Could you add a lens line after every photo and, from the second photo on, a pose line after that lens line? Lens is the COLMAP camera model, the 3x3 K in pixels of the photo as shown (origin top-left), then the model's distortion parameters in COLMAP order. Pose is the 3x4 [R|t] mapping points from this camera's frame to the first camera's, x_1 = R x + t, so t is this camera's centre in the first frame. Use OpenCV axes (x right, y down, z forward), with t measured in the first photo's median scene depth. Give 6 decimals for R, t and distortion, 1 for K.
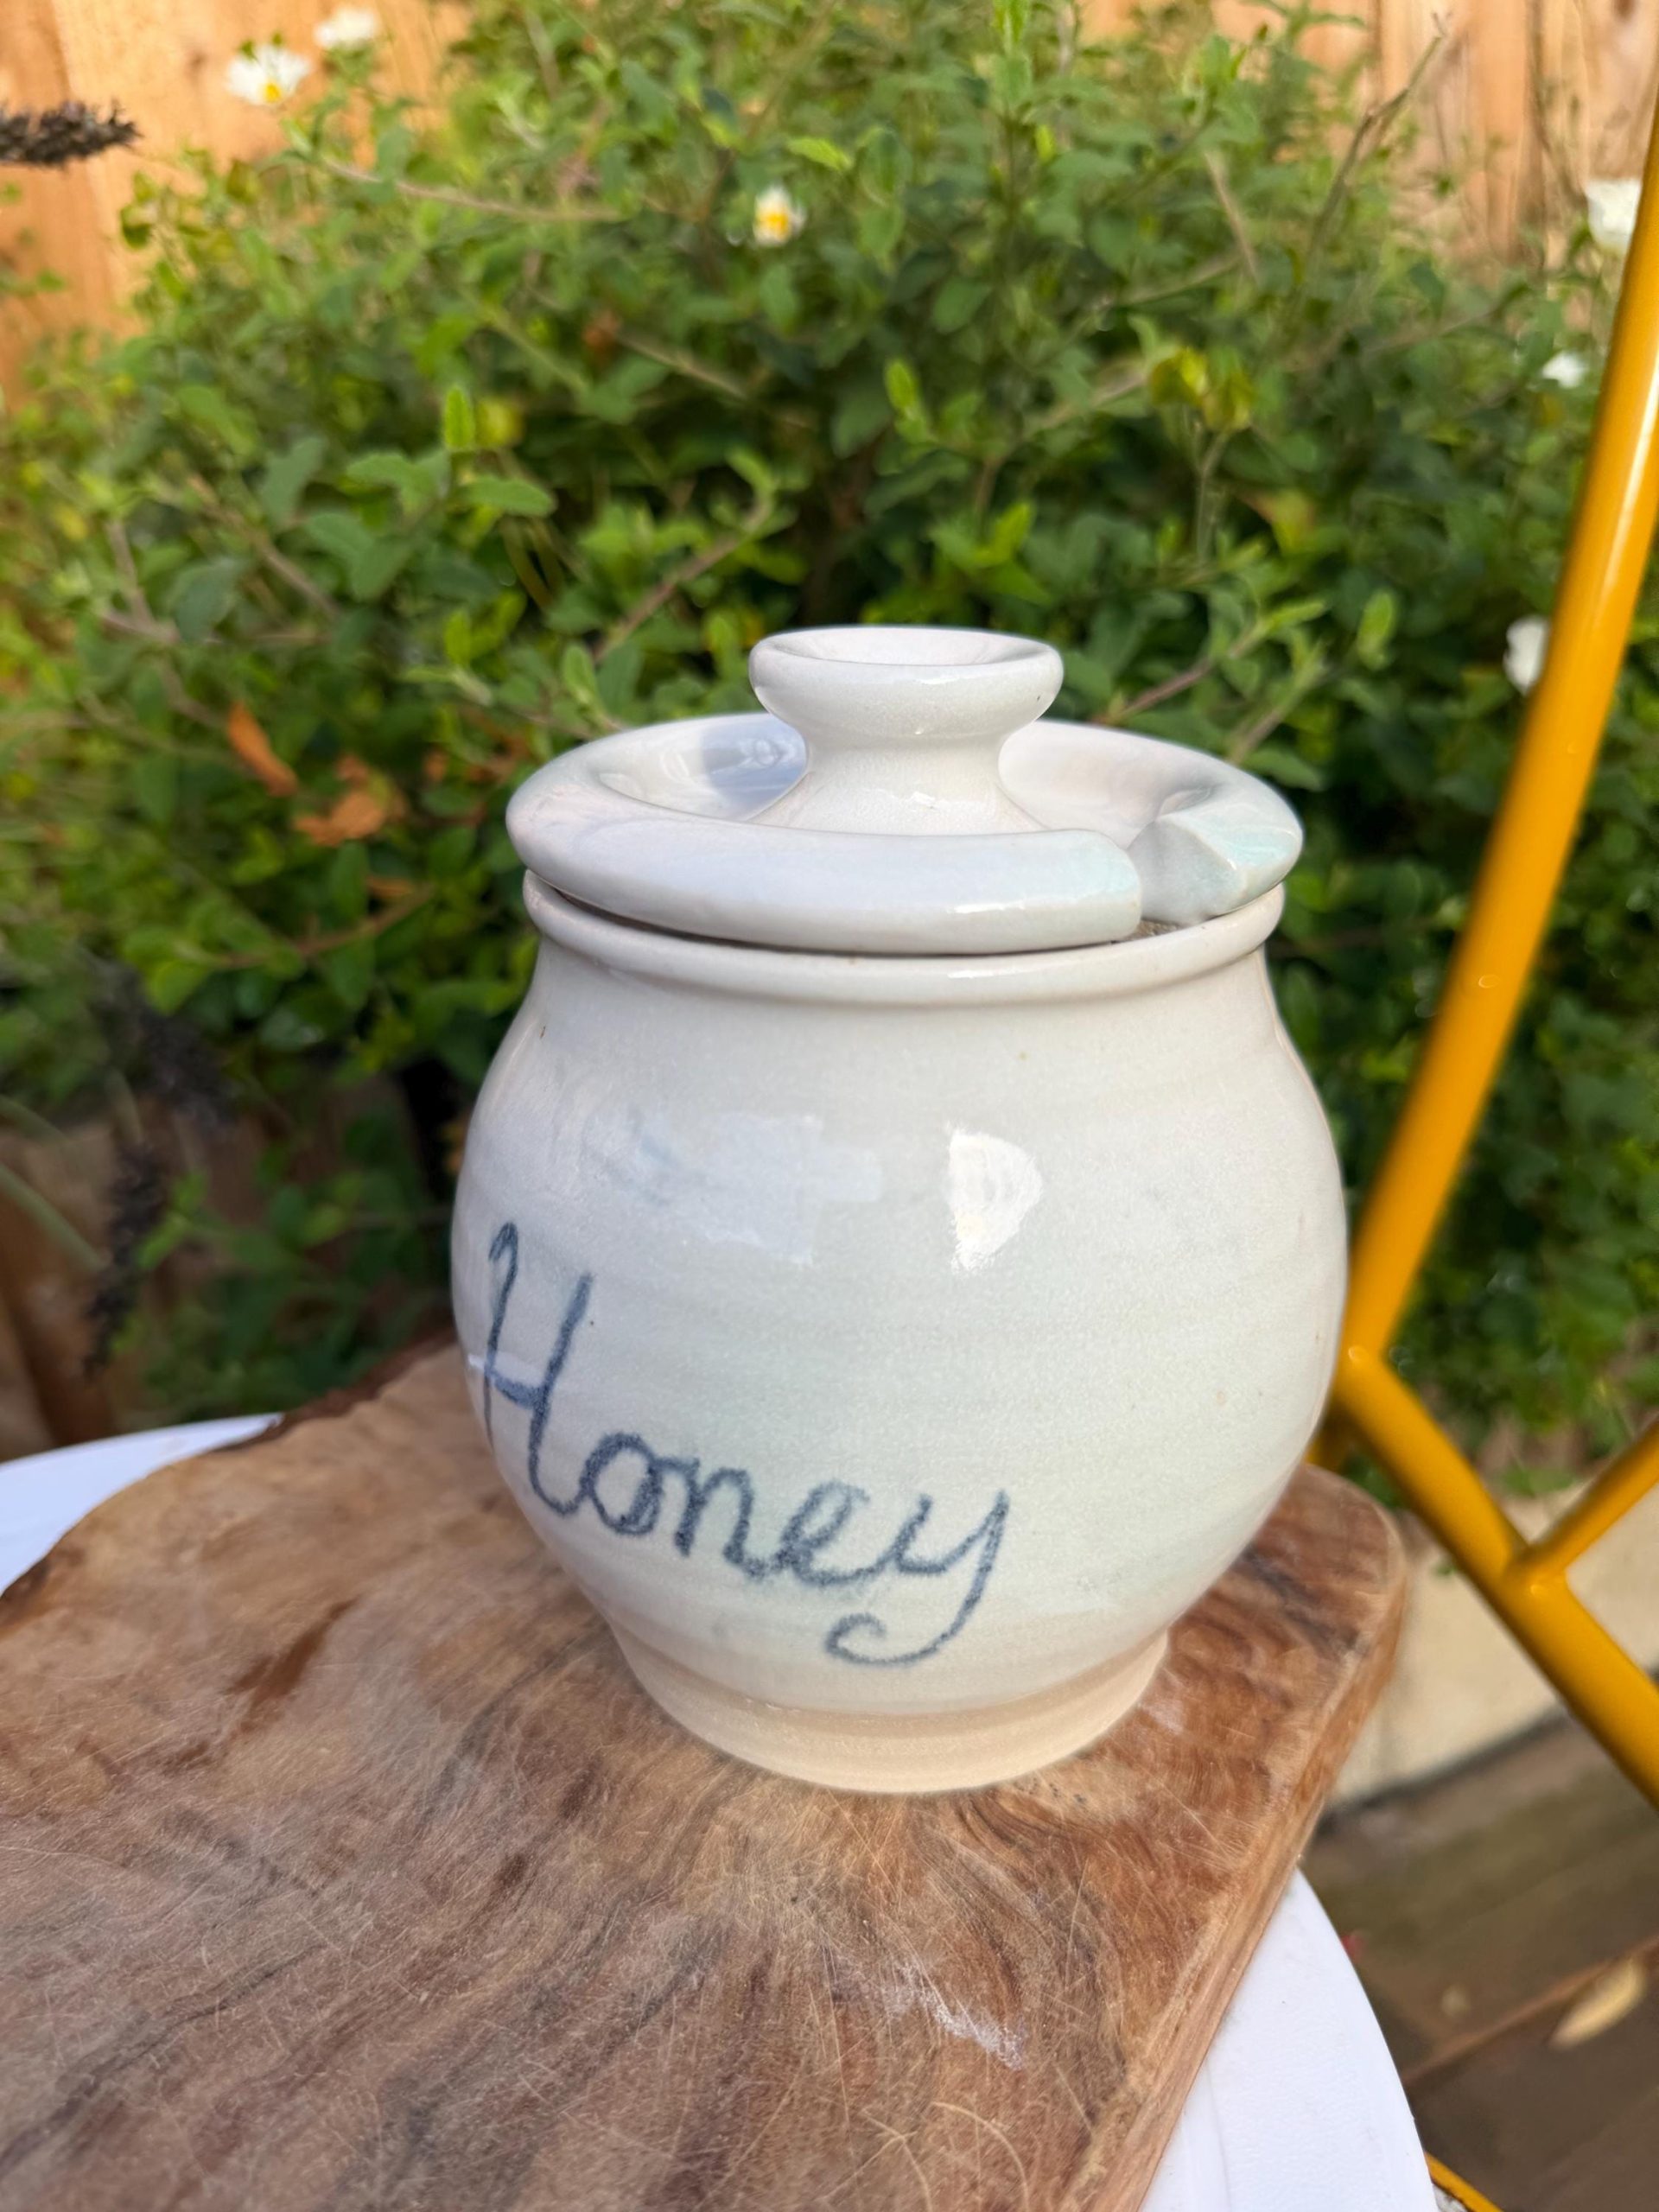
lens RADIAL K [[1616.9, 0, 829.5], [0, 1616.9, 1106.0], [0, 0, 1]] dist [0.175292, -0.208799]
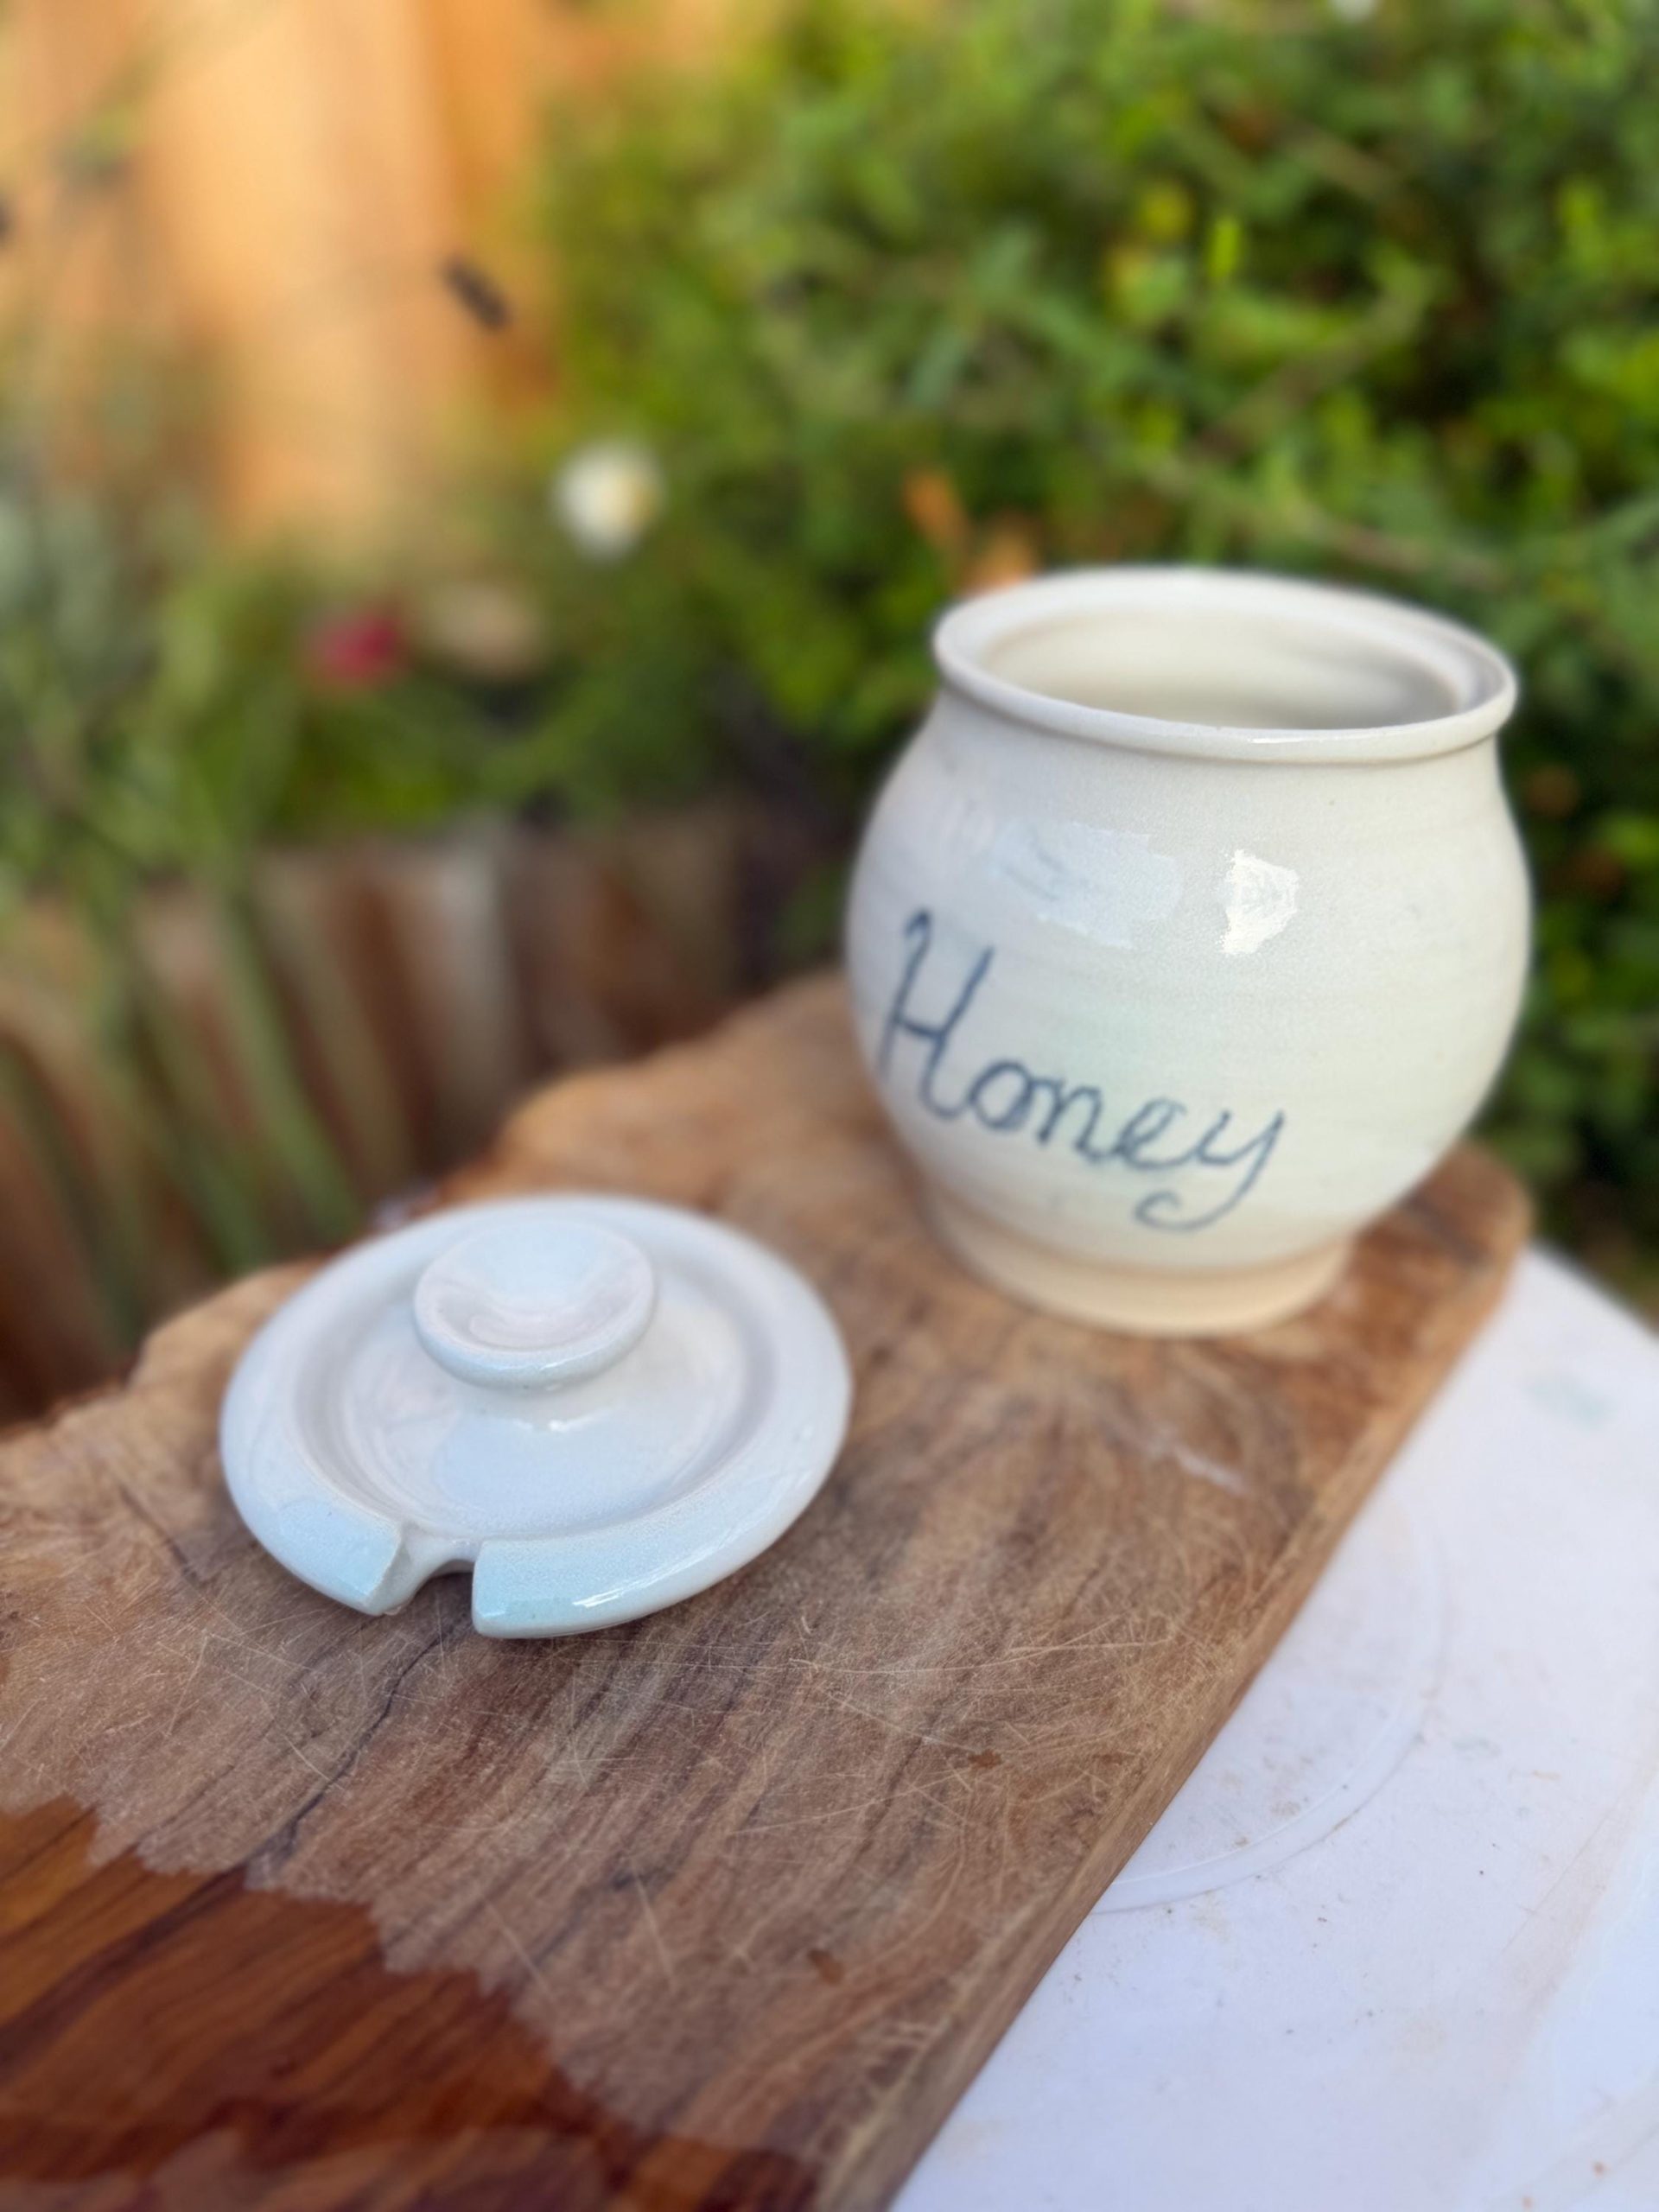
lens RADIAL K [[1616.9, 0, 829.5], [0, 1616.9, 1106.0], [0, 0, 1]] dist [0.175292, -0.208799]
pose [[0.997348, 0.053109, -0.049764, -0.209413], [-0.043236, 0.982369, 0.181883, -0.013192], [0.058546, -0.179249, 0.982060, -0.418898]]
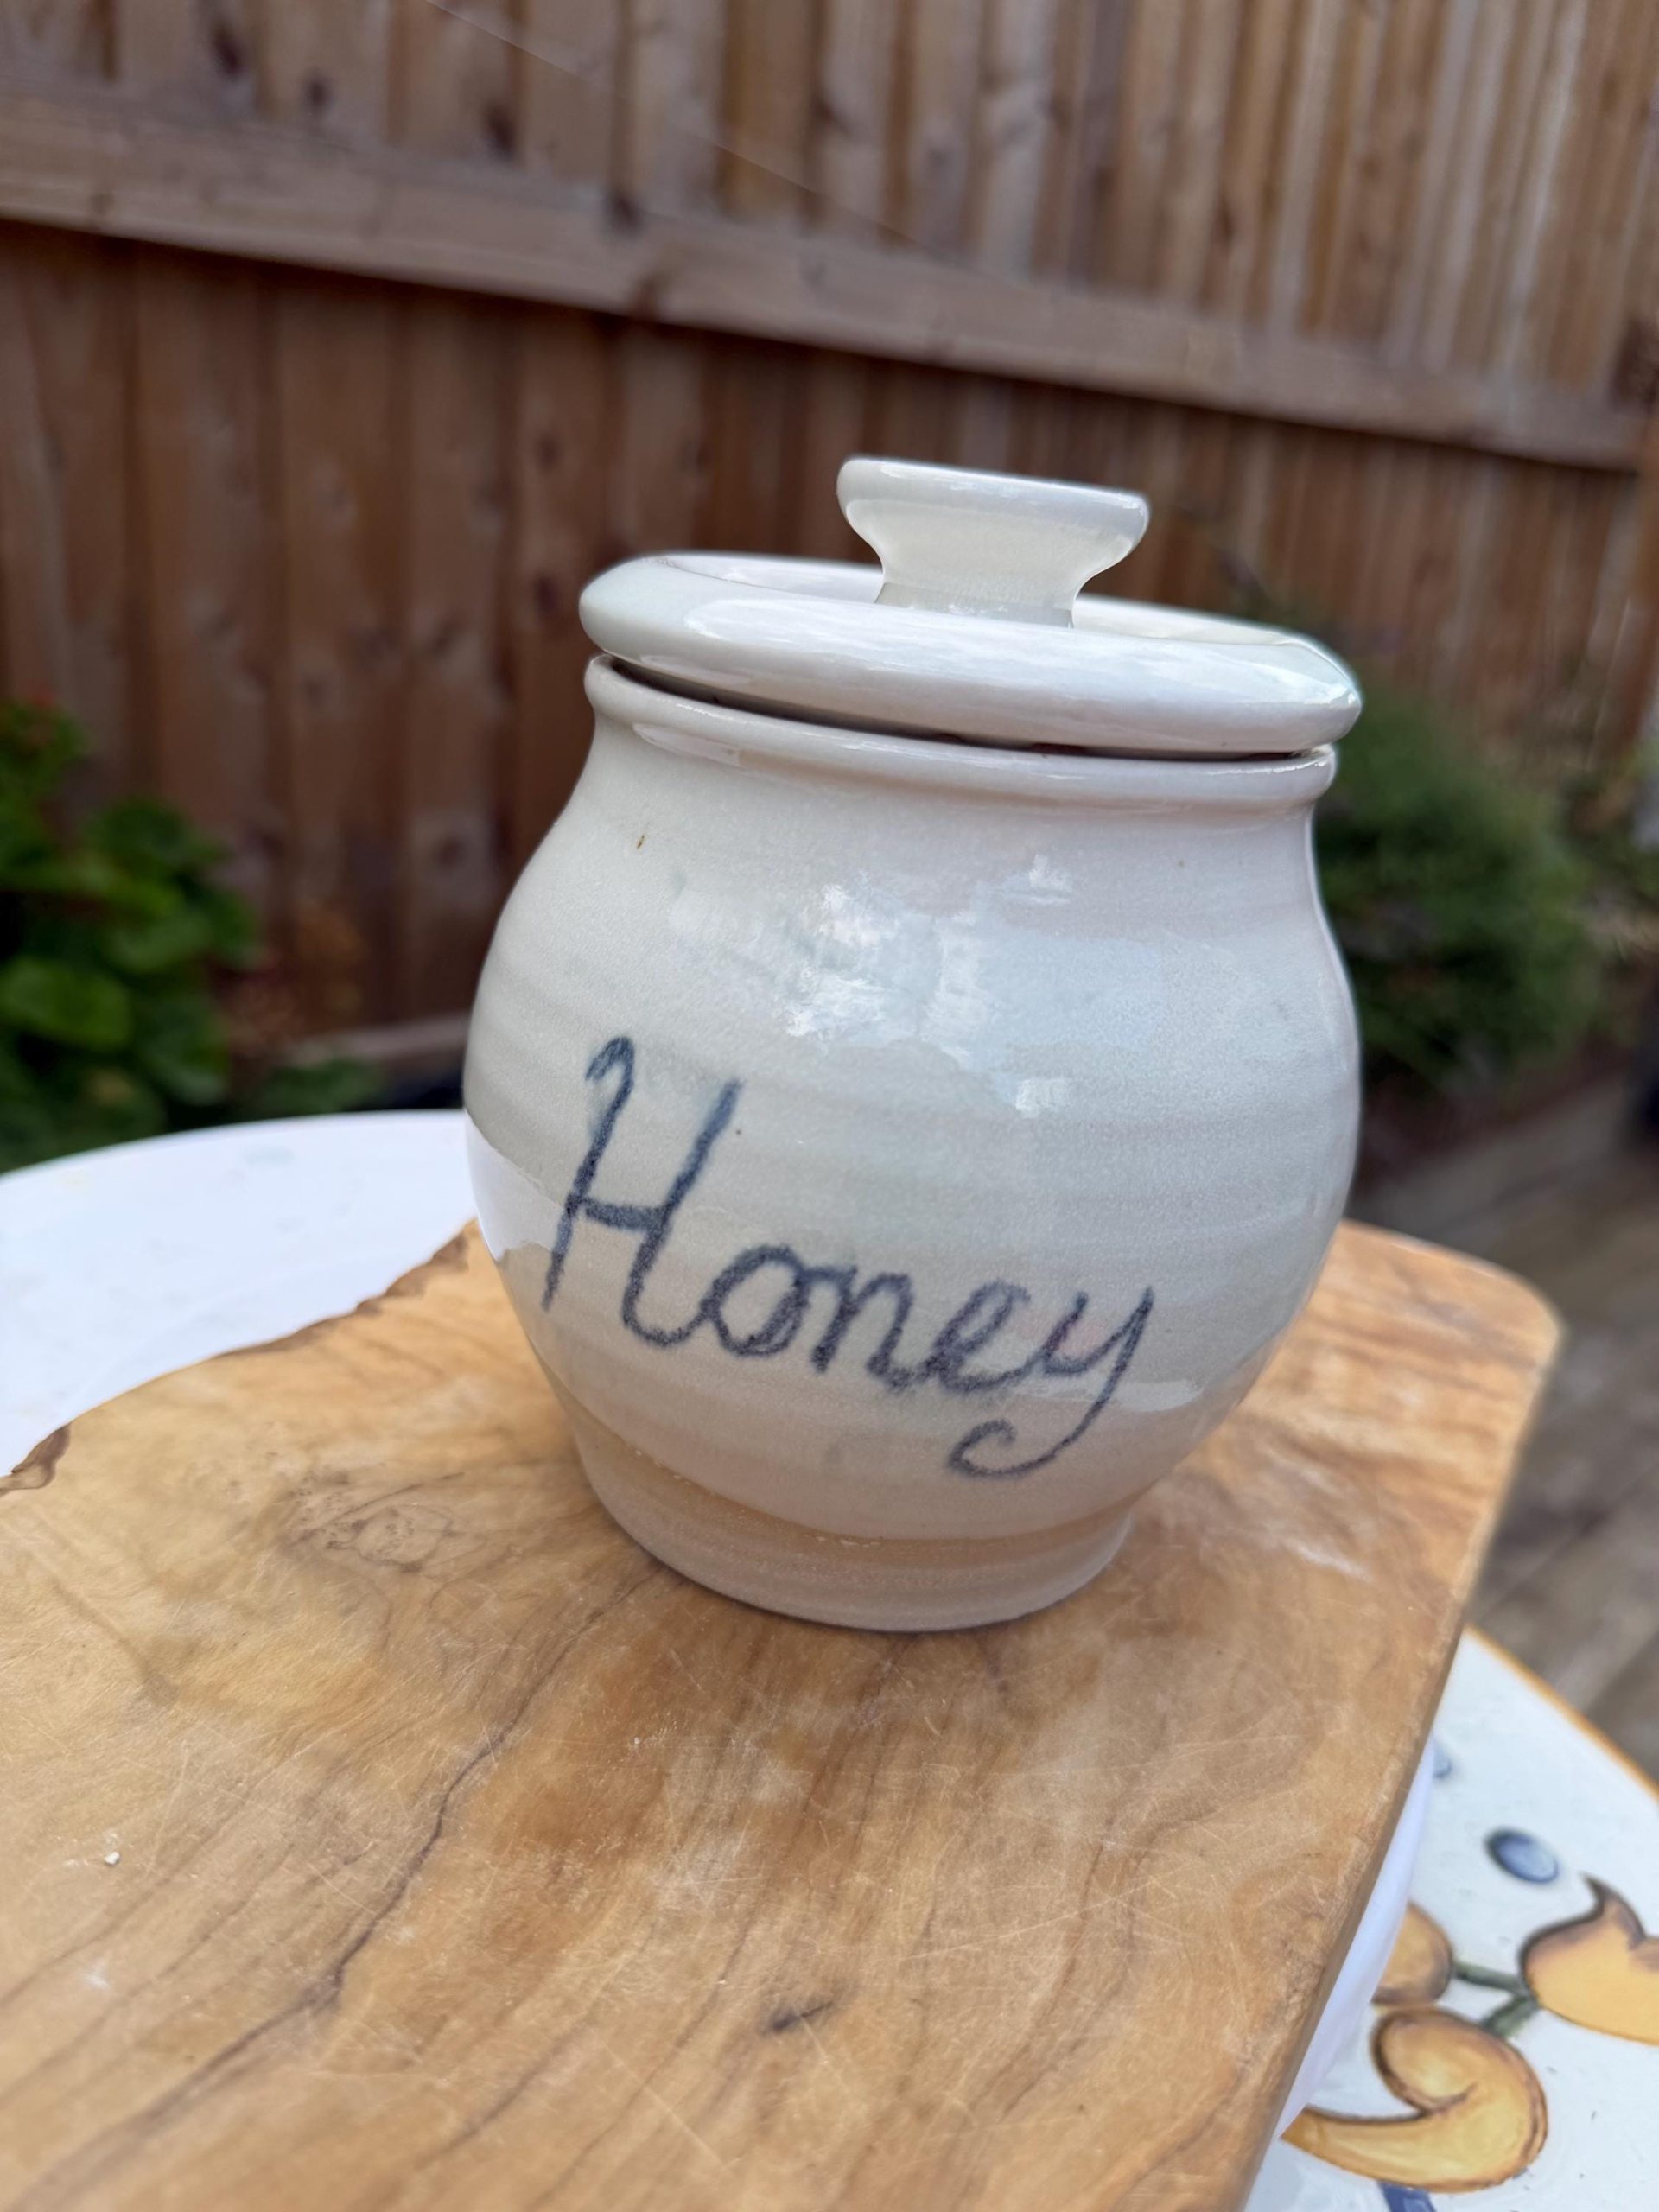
lens RADIAL K [[1616.9, 0, 829.5], [0, 1616.9, 1106.0], [0, 0, 1]] dist [0.175292, -0.208799]
pose [[0.958925, 0.010317, 0.283471, -0.362608], [-0.005906, 0.999848, -0.016411, 0.132392], [-0.283597, 0.014063, 0.958840, 0.066071]]
